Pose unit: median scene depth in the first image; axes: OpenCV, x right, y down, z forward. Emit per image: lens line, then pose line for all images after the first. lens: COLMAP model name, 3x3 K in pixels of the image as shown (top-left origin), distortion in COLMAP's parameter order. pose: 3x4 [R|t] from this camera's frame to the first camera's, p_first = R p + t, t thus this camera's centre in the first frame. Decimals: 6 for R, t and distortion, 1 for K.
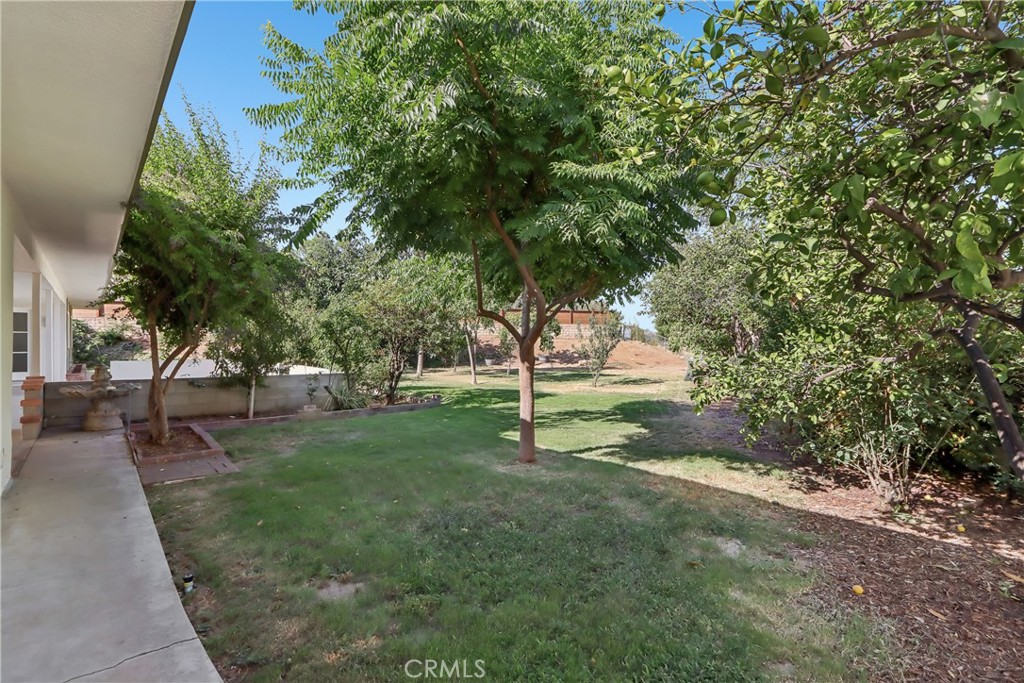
lens RADIAL K [[477.0, 0, 510.3], [0, 477.0, 343.2], [0, 0, 1]] dist [-0.002092, -0.000646]
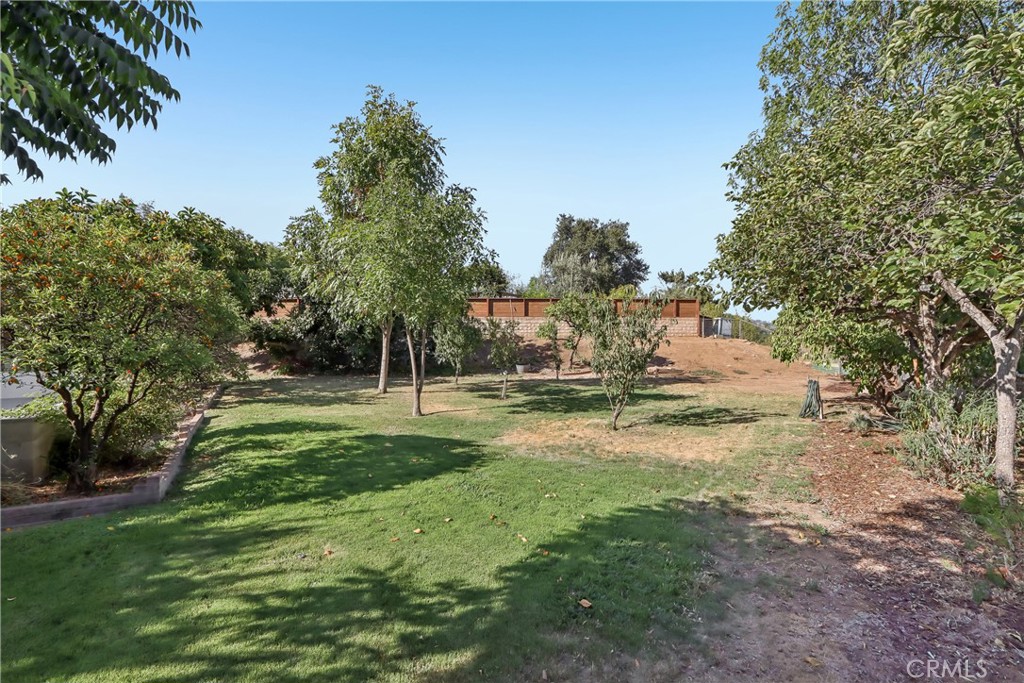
lens RADIAL K [[477.0, 0, 514.1], [0, 477.0, 343.0], [0, 0, 1]] dist [-0.002092, -0.000646]
pose [[0.976286, -0.000799, -0.216484, 0.159863], [0.002481, 0.999969, 0.007497, -0.009541], [0.216471, -0.007856, 0.976257, 0.389030]]
